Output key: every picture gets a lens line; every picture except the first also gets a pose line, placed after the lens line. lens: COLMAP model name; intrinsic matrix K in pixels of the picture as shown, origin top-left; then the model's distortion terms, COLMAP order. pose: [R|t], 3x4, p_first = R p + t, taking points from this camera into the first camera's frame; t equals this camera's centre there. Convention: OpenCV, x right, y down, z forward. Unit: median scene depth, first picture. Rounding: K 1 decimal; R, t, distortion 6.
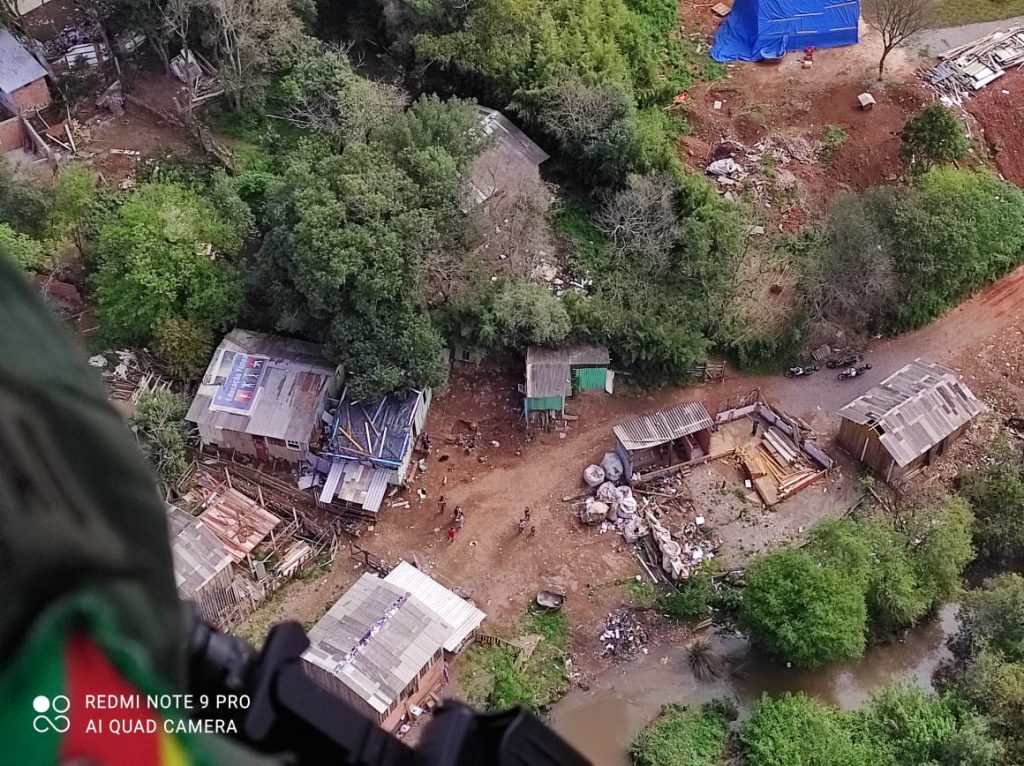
lens RADIAL K [[837.0, 0, 511.9], [0, 837.0, 383.5], [0, 0, 1]] dist [0.003273, 0.009545]
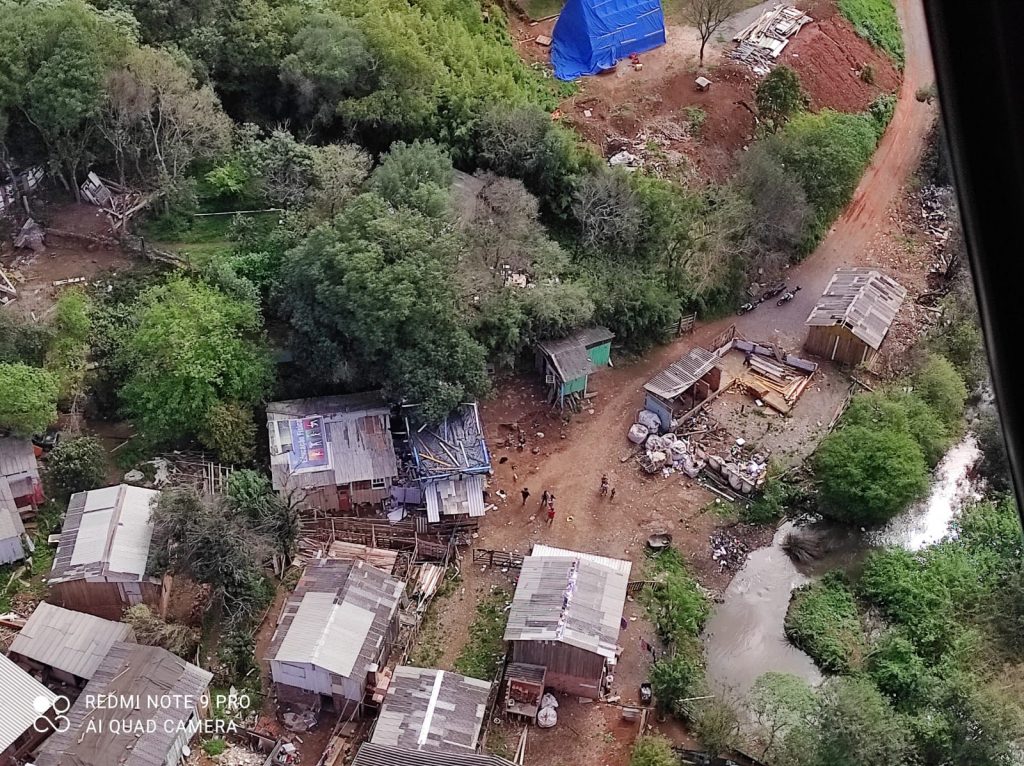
lens RADIAL K [[790.4, 0, 511.6], [0, 790.4, 382.7], [0, 0, 1]] dist [0.005055, 0.000428]
pose [[0.942520, -0.278916, 0.184014, -0.230195], [0.288426, 0.957134, -0.026563, 0.023988], [-0.168717, 0.078111, 0.982565, -0.012377]]
